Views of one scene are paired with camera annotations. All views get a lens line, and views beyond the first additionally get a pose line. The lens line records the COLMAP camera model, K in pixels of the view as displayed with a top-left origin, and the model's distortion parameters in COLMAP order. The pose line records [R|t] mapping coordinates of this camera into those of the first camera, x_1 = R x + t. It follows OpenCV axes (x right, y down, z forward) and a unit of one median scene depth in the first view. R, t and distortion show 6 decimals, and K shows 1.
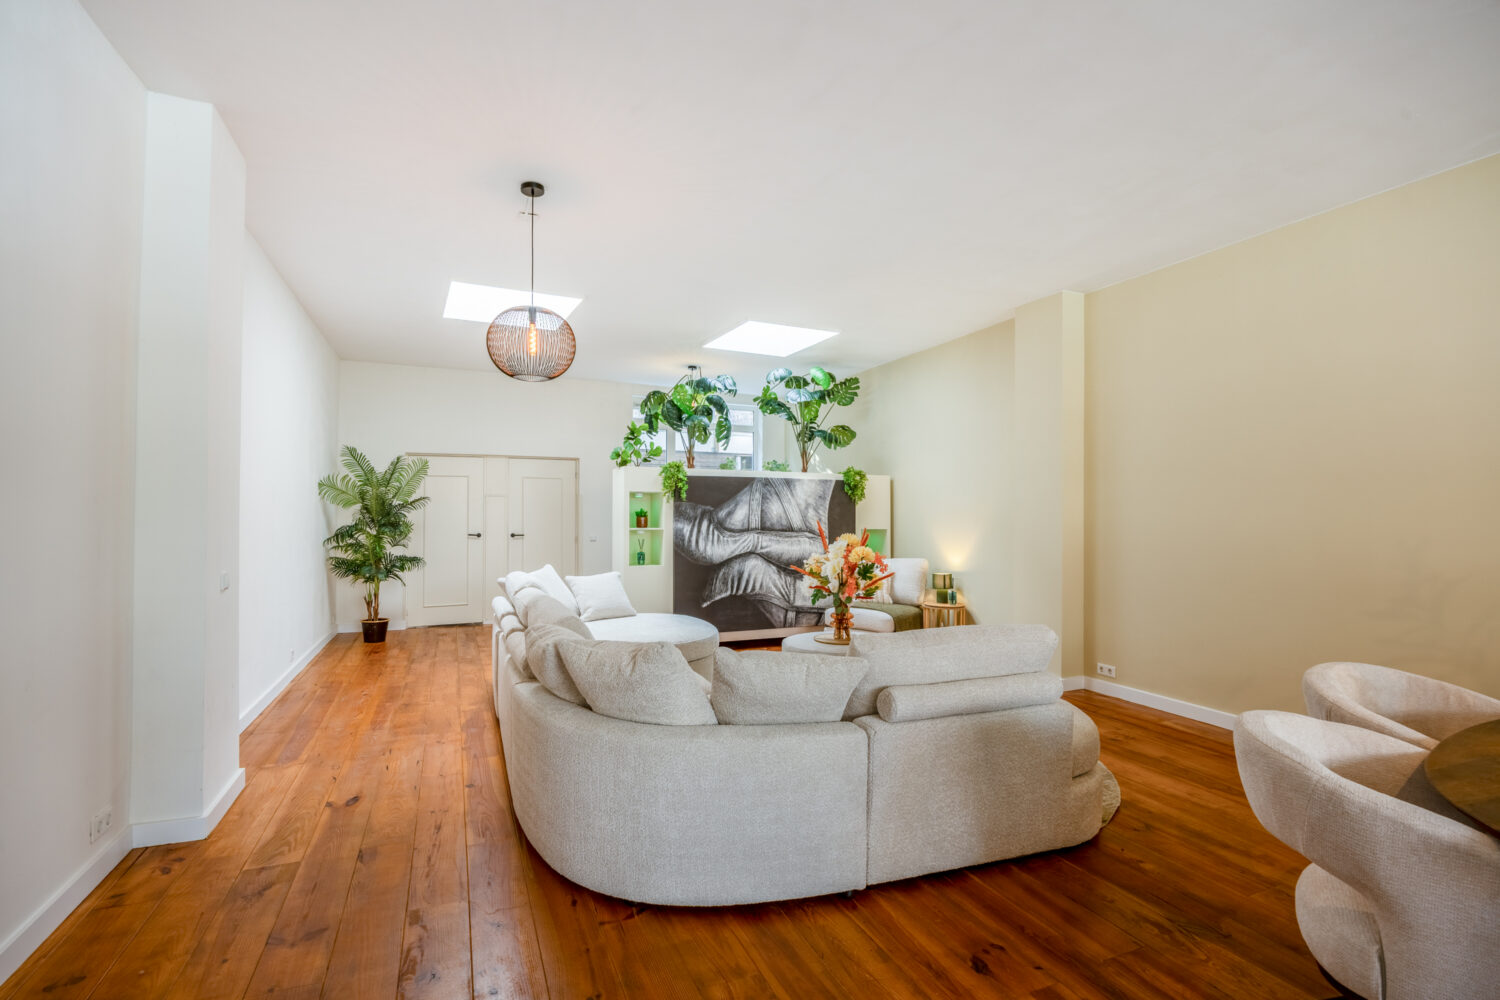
lens RADIAL K [[690.3, 0, 750.0], [0, 690.3, 500.0], [0, 0, 1]] dist [-0.012911, 0.001255]
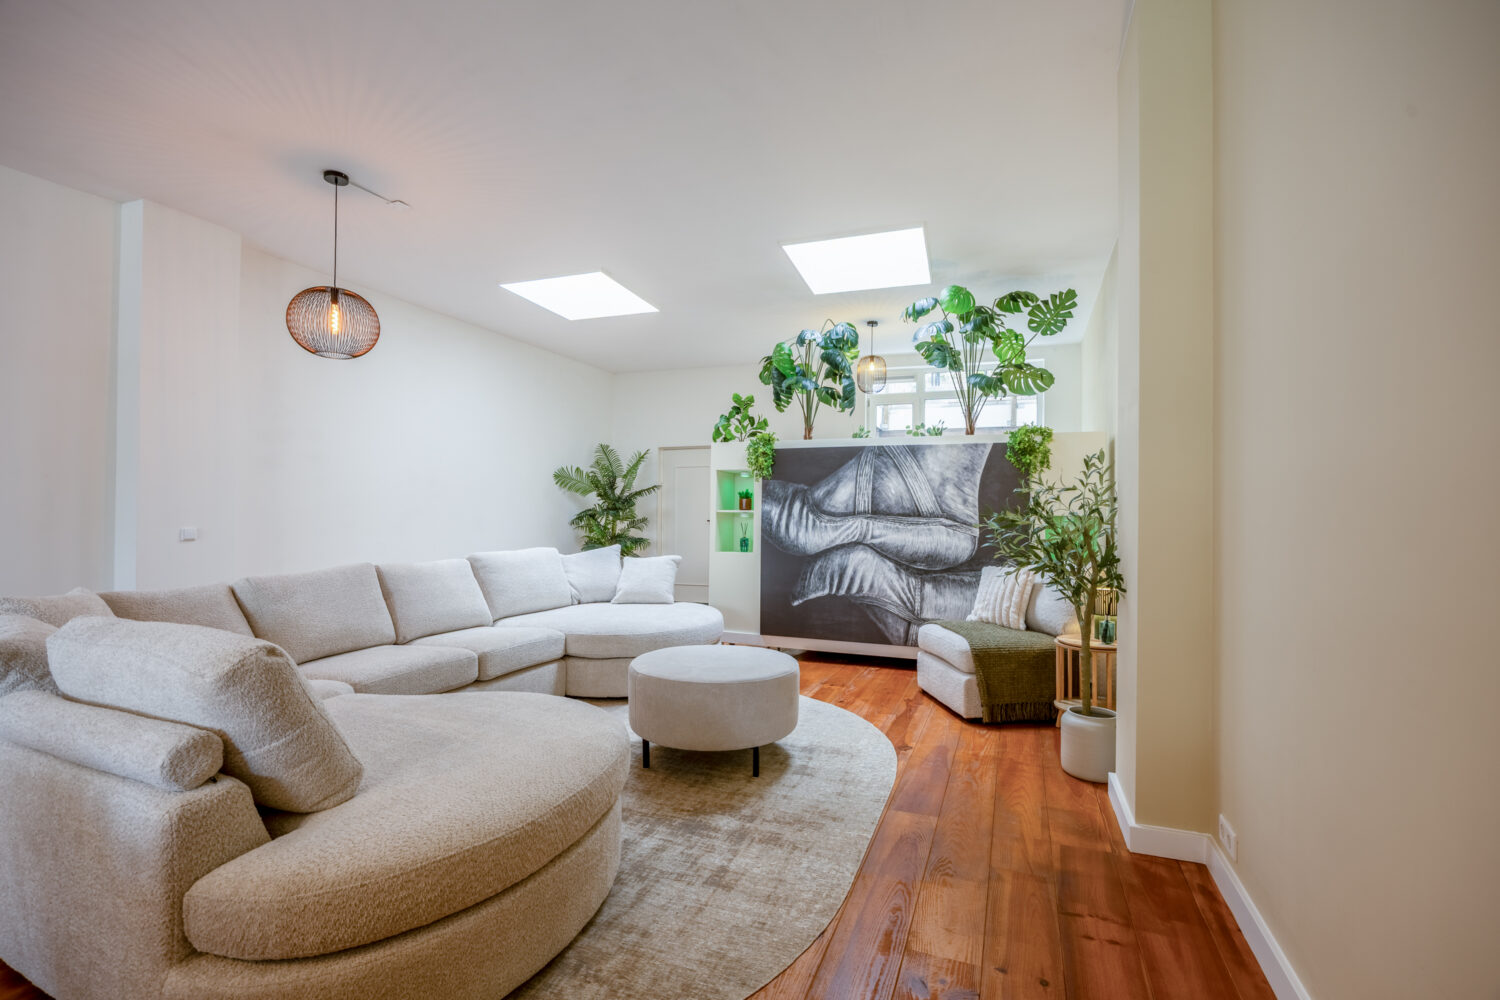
lens RADIAL K [[657.4, 0, 750.0], [0, 657.4, 500.0], [0, 0, 1]] dist [-0.018468, -0.000219]
pose [[0.706778, -0.013080, -0.707314, 0.441169], [0.010383, 0.999913, -0.008116, 0.032525], [0.707359, -0.001608, 0.706853, 0.387722]]
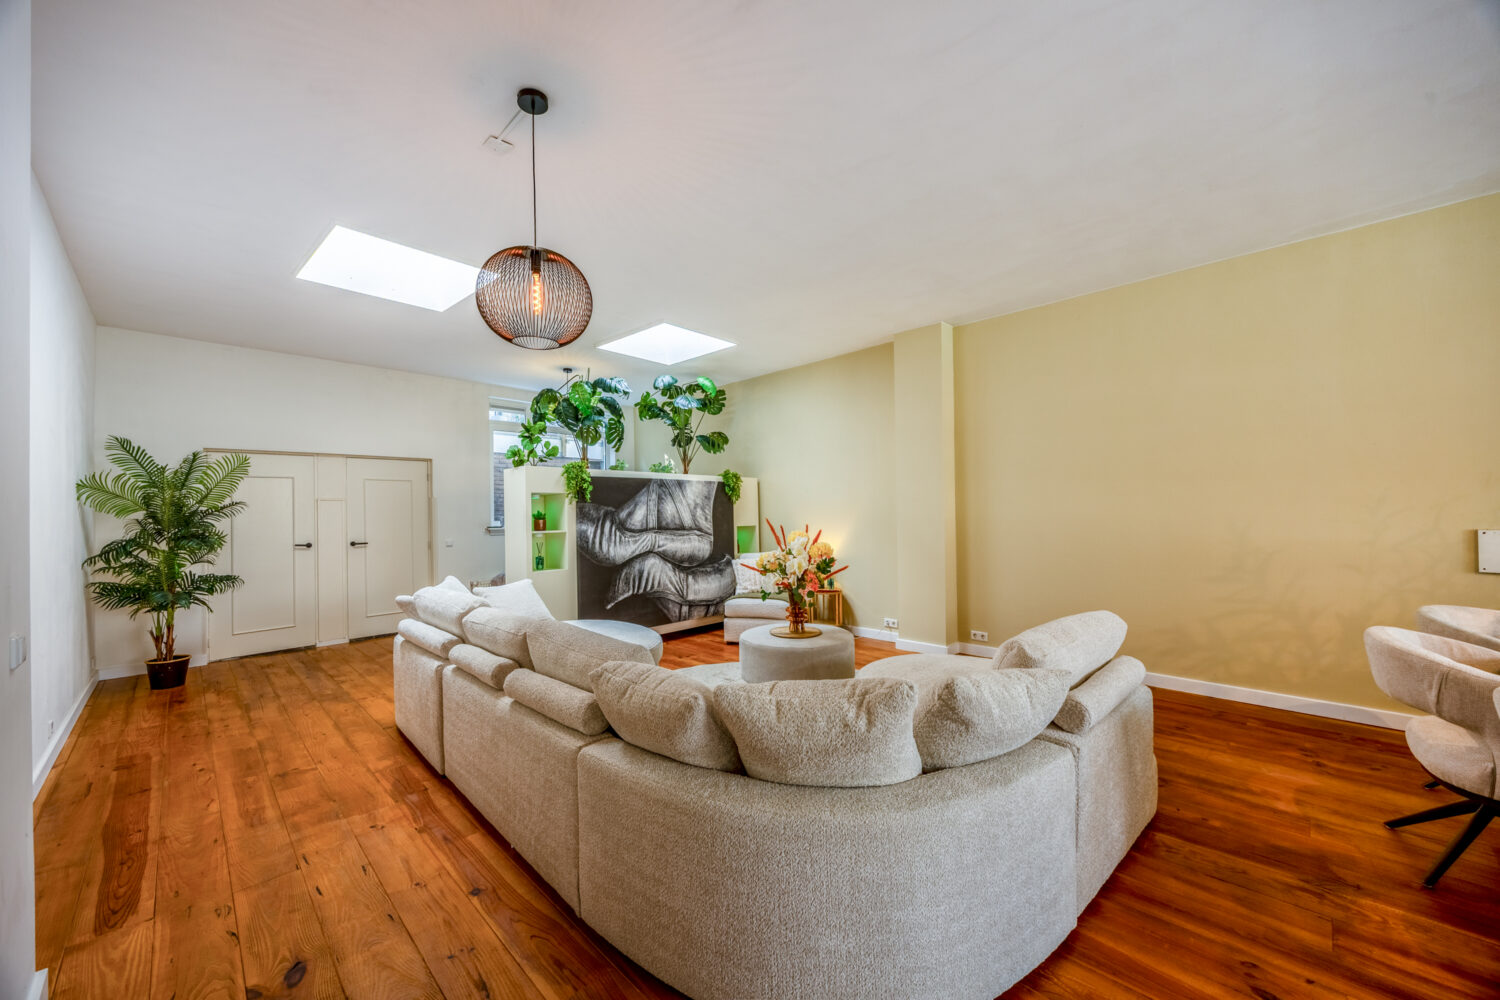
lens RADIAL K [[565.0, 0, 743.3], [0, 565.0, 502.7], [0, 0, 1]] dist [0.000931, -0.000242]
pose [[0.931173, -0.012669, 0.364357, -0.173924], [0.012452, 0.999918, 0.002946, 0.002466], [-0.364364, 0.001794, 0.931255, 0.164964]]
